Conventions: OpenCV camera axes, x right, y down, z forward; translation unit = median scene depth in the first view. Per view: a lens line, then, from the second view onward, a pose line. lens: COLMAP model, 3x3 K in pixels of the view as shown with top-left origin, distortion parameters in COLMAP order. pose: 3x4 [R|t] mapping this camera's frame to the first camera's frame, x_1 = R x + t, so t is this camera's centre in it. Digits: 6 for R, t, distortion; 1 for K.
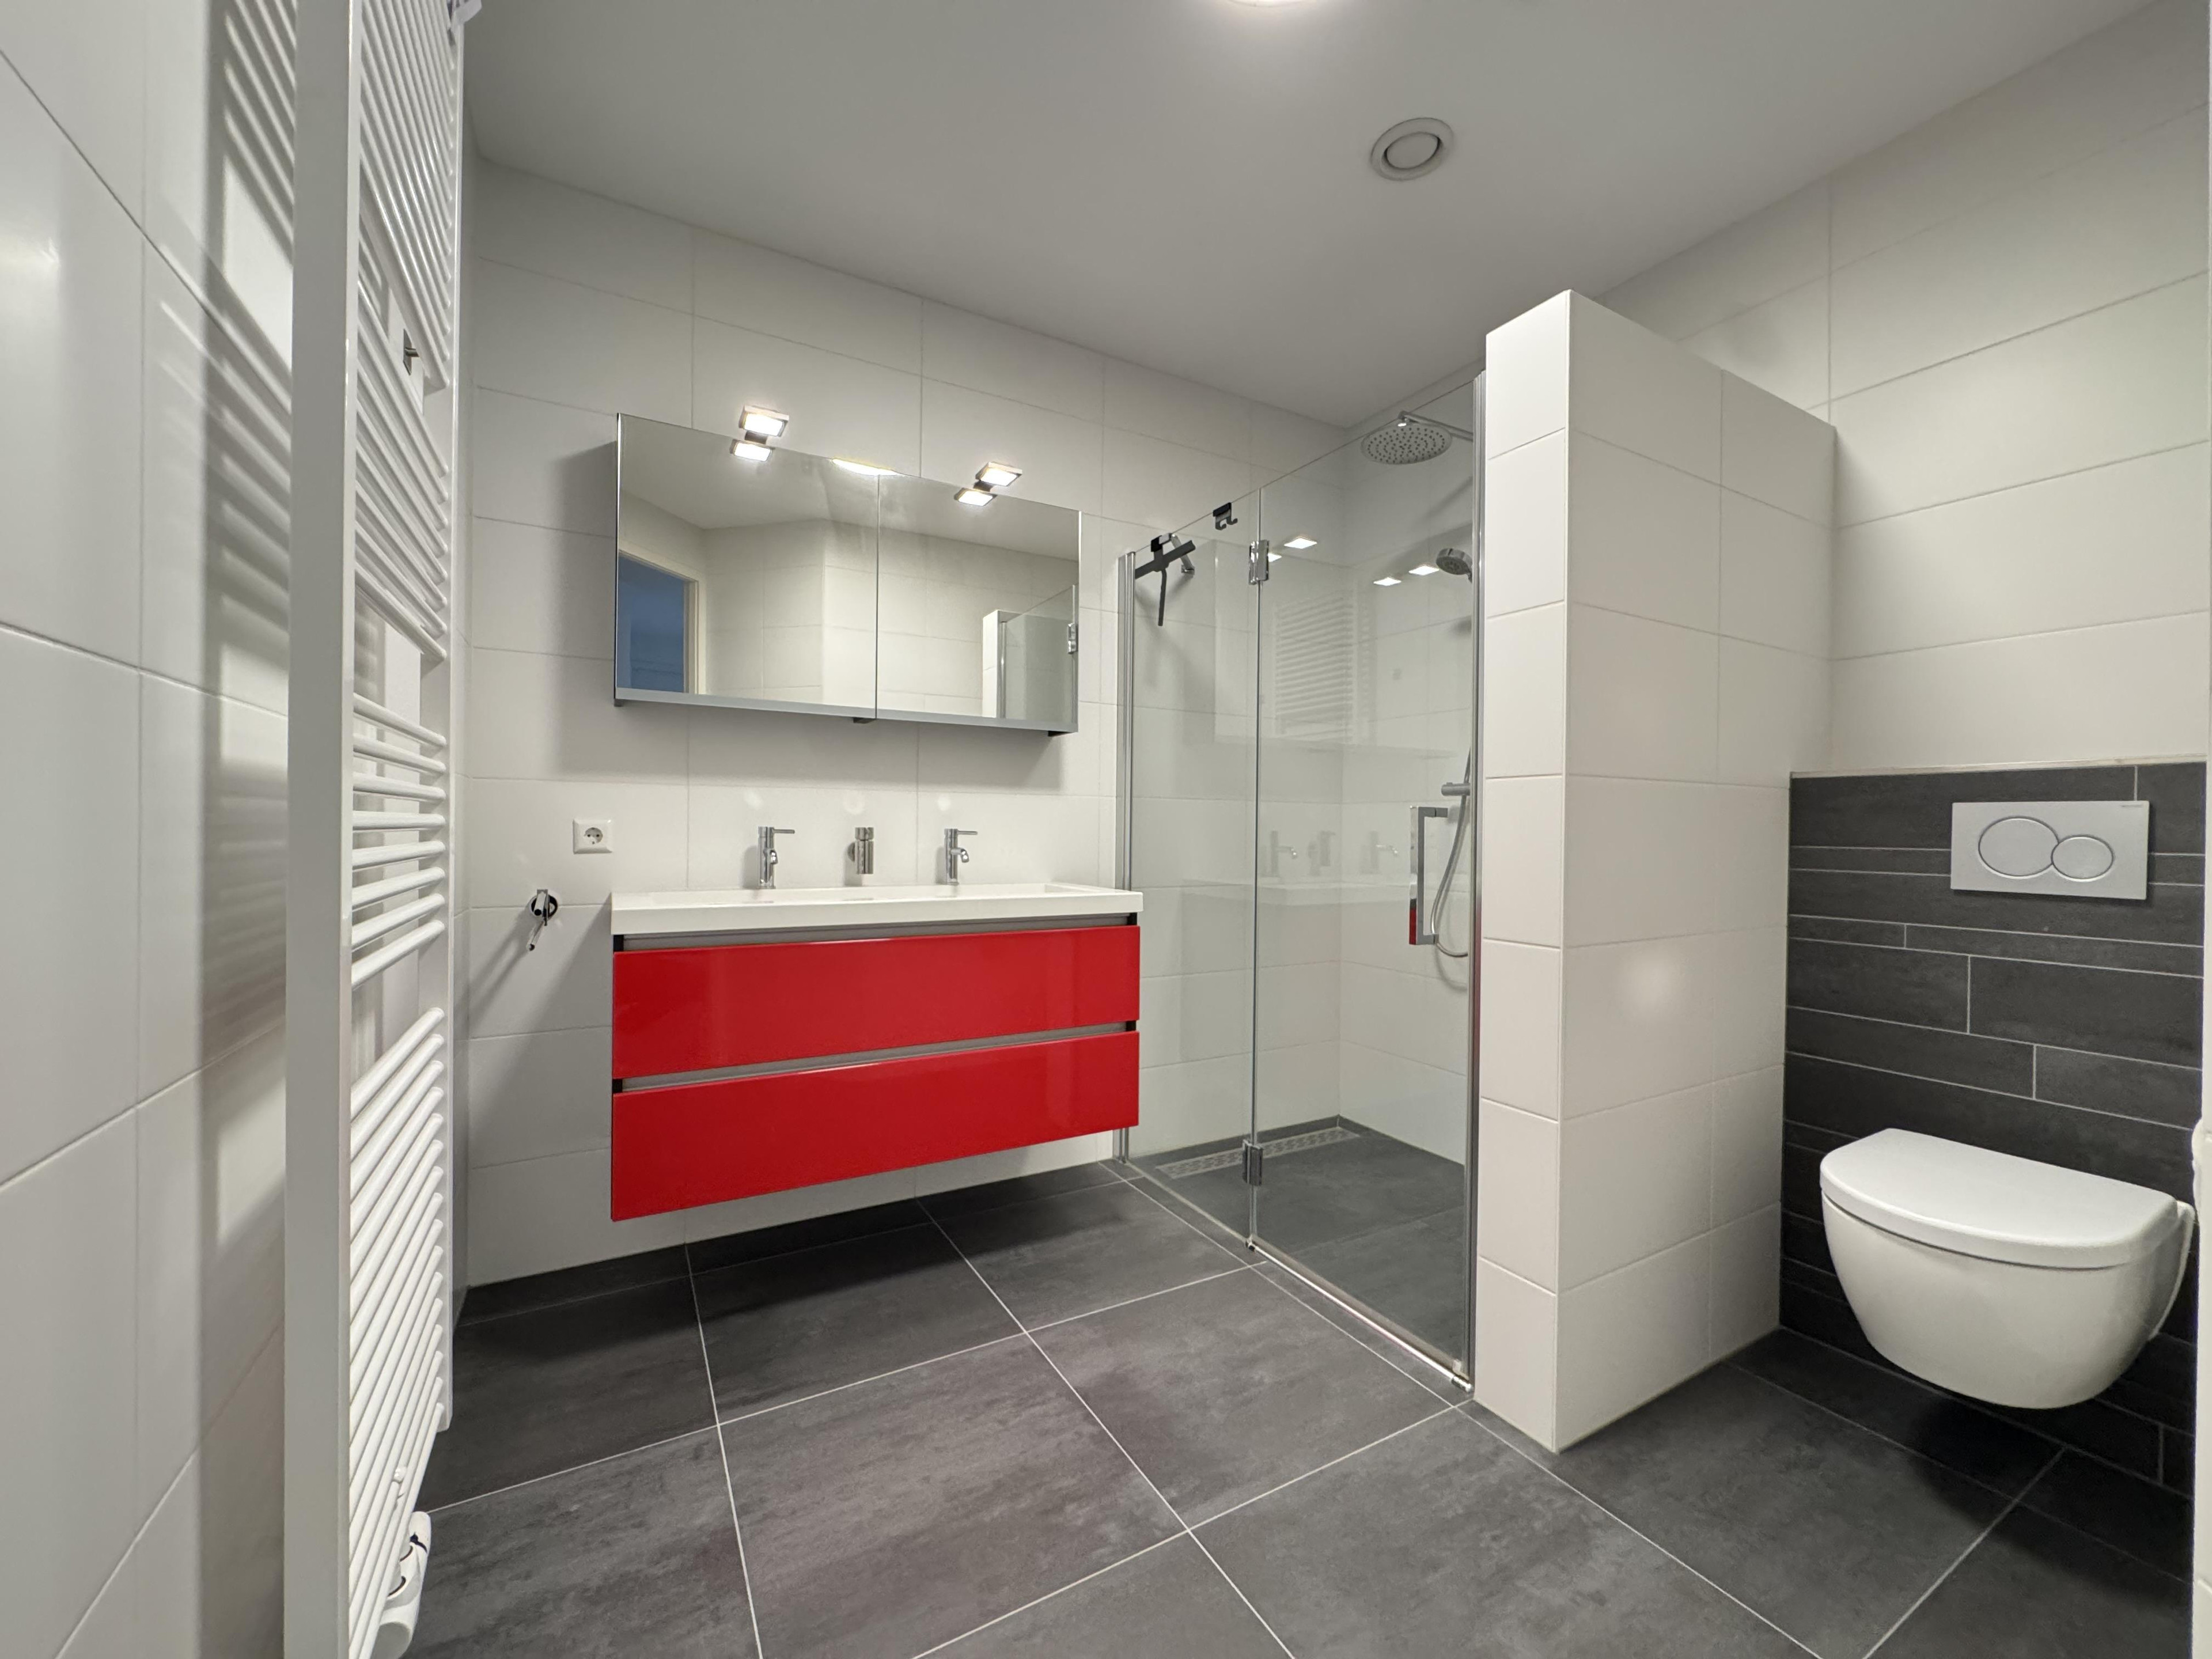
lens RADIAL K [[883.7, 0, 1104.2], [0, 883.7, 836.5], [0, 0, 1]] dist [-0.004580, 0.000754]
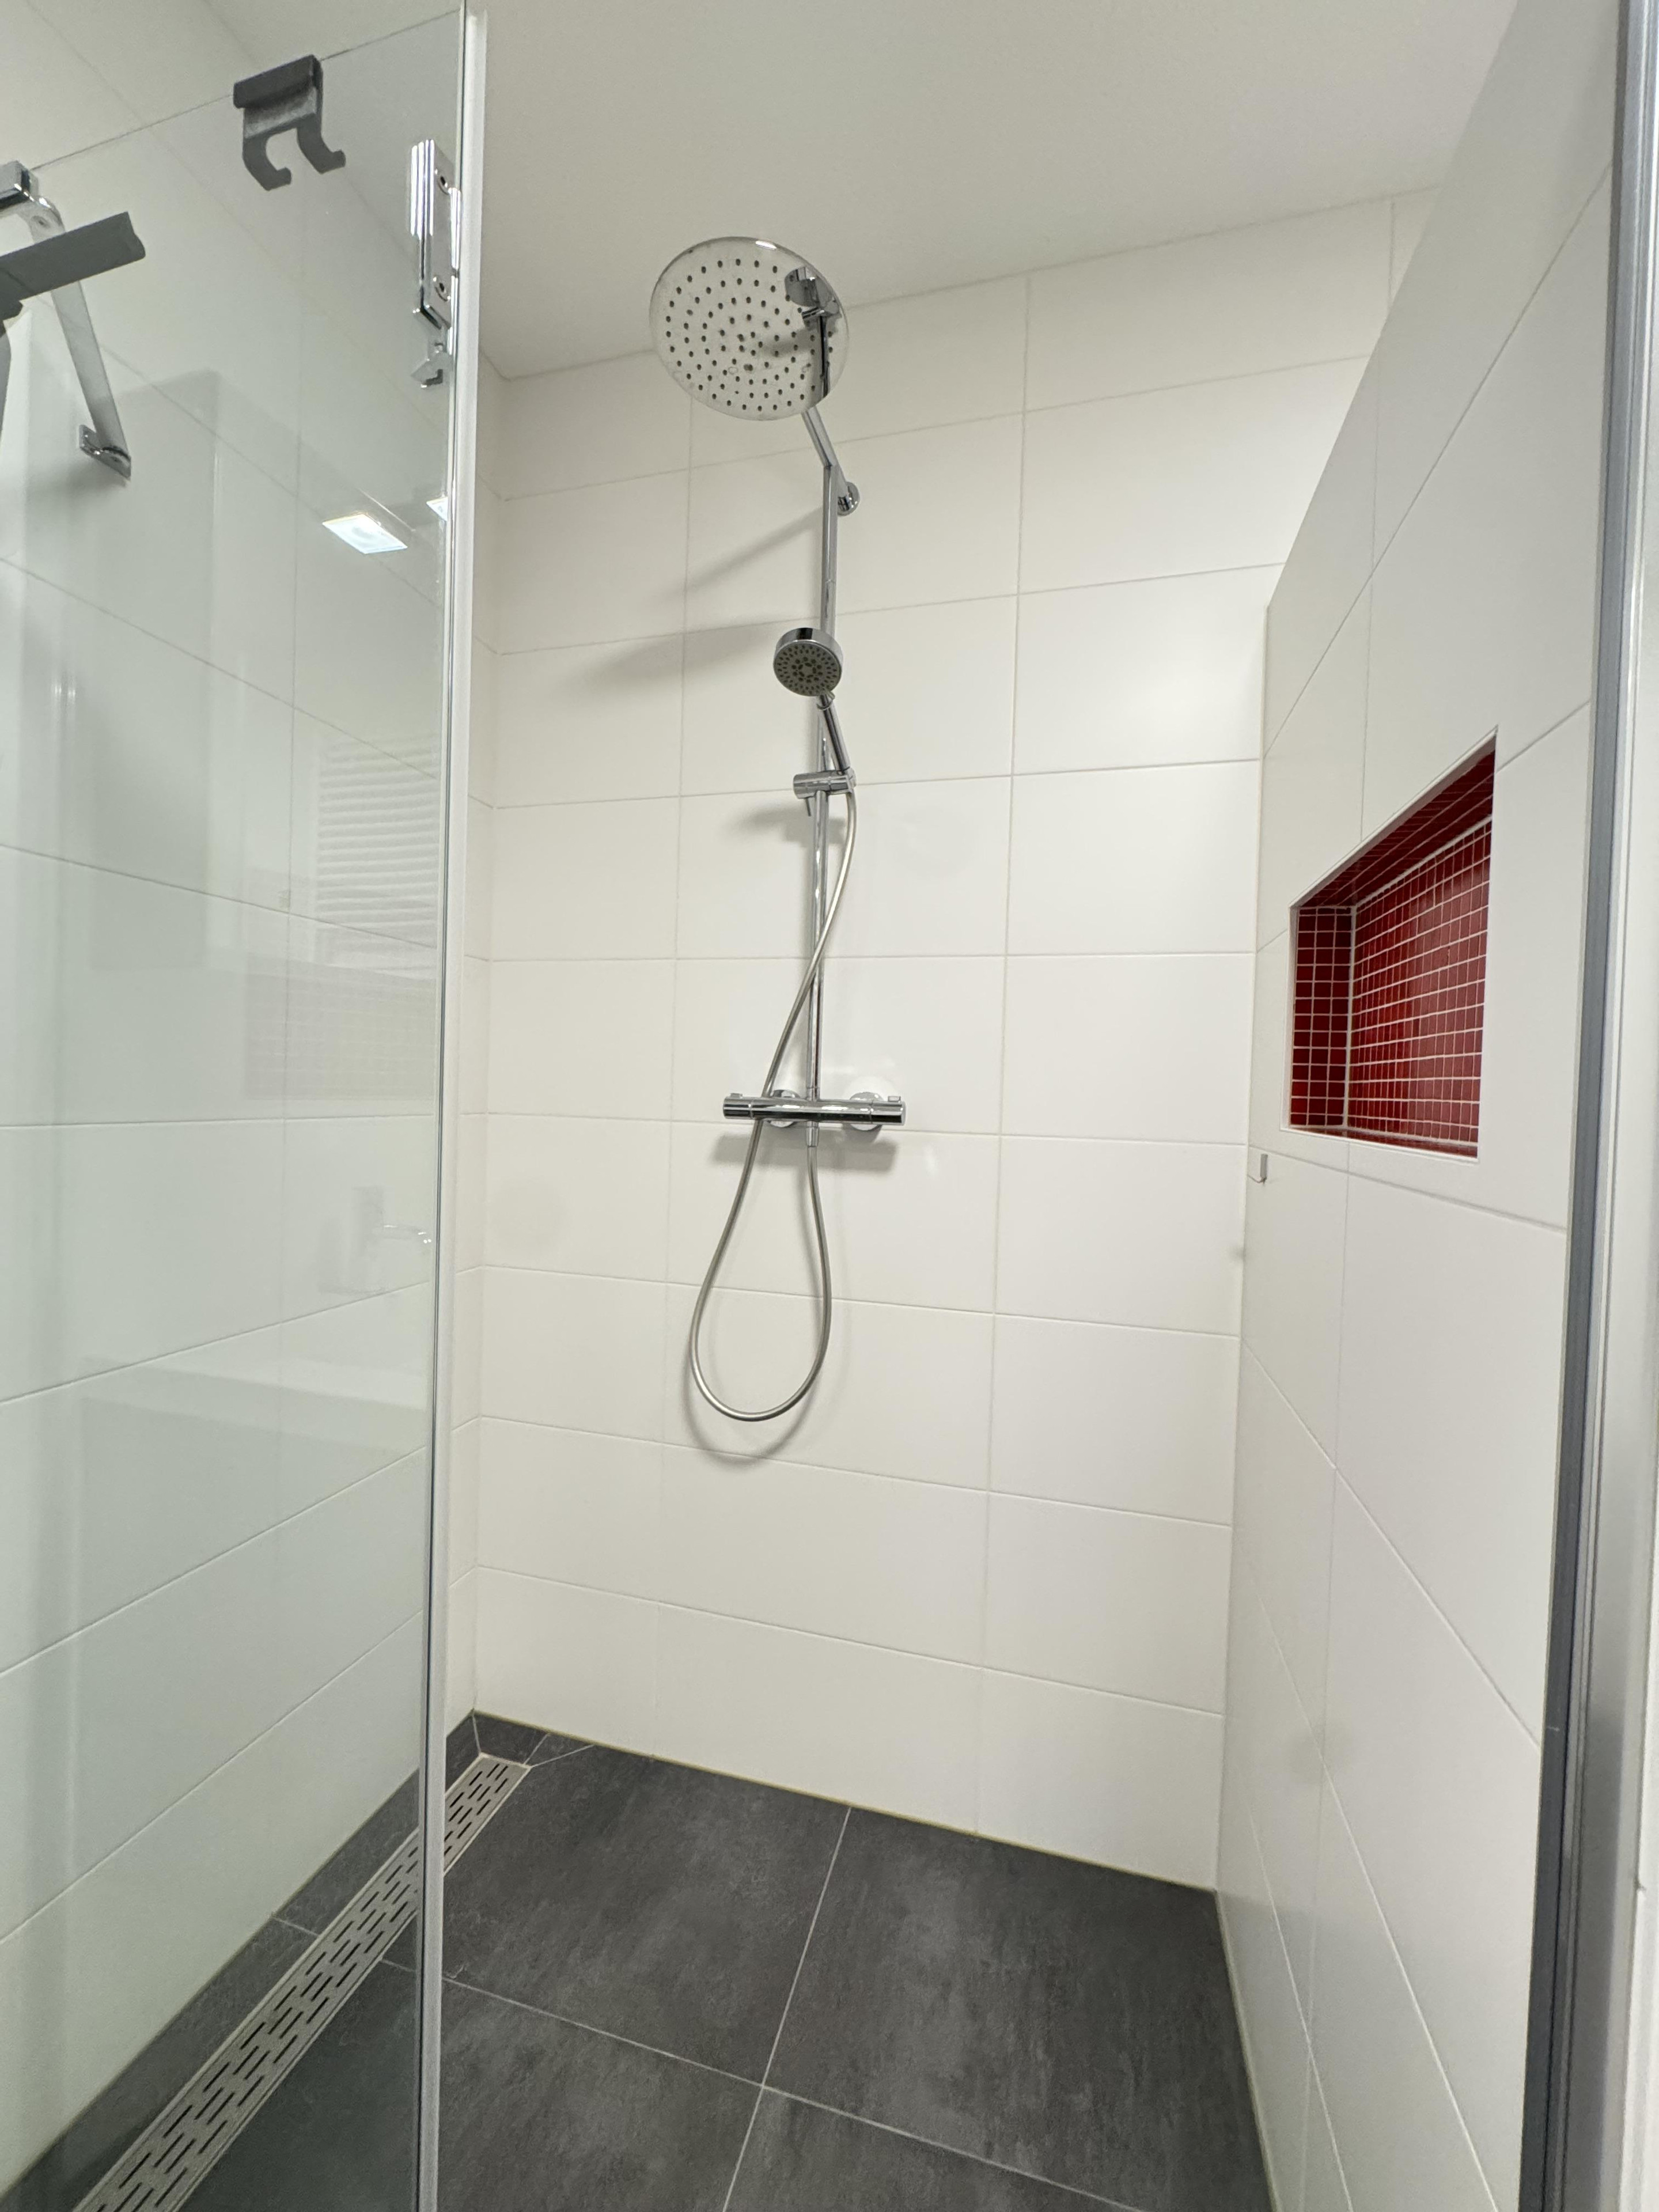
lens RADIAL K [[883.7, 0, 827.2], [0, 883.7, 1104.3], [0, 0, 1]] dist [-0.004580, 0.000754]
pose [[0.709030, -0.001538, 0.705177, 0.088407], [-0.015538, 0.999721, 0.017802, -0.105830], [-0.705007, -0.023579, 0.708808, 0.946748]]
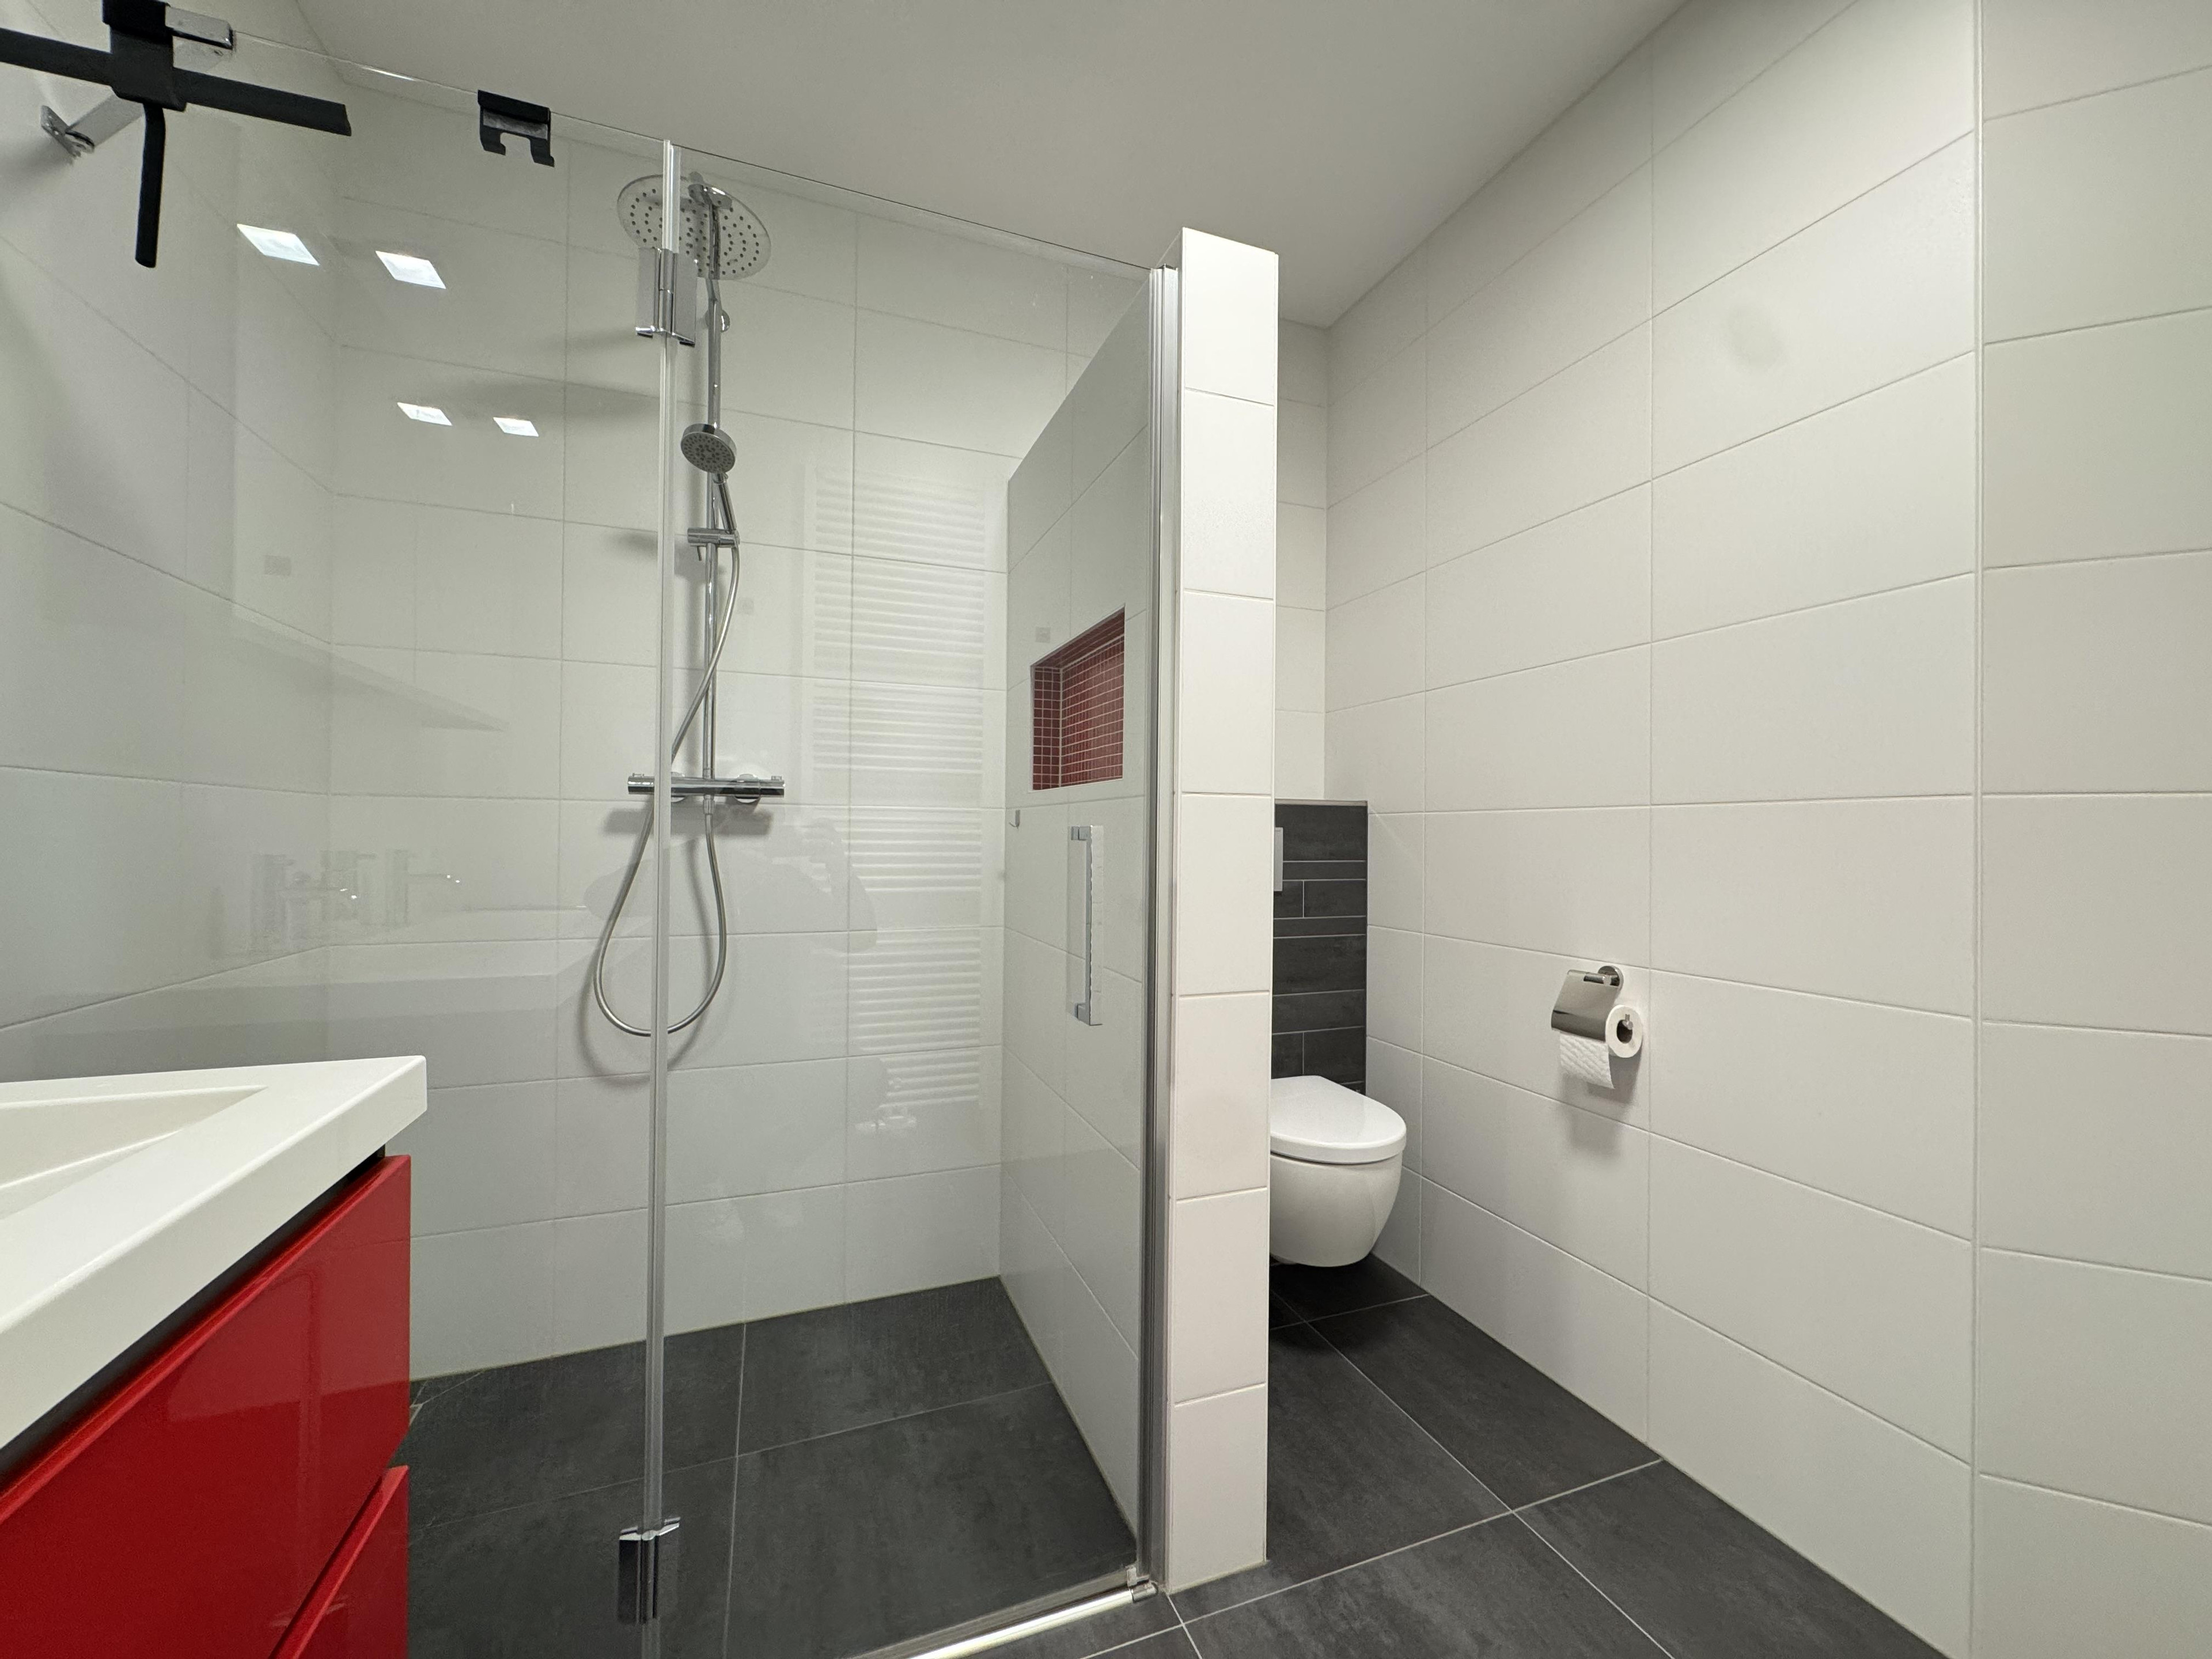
lens RADIAL K [[883.7, 0, 1110.9], [0, 883.7, 834.9], [0, 0, 1]] dist [-0.004580, 0.000754]
pose [[0.152318, -0.011015, 0.988270, -0.333870], [0.001392, 0.999939, 0.010931, -0.036846], [-0.988331, -0.000289, 0.152324, 0.892832]]
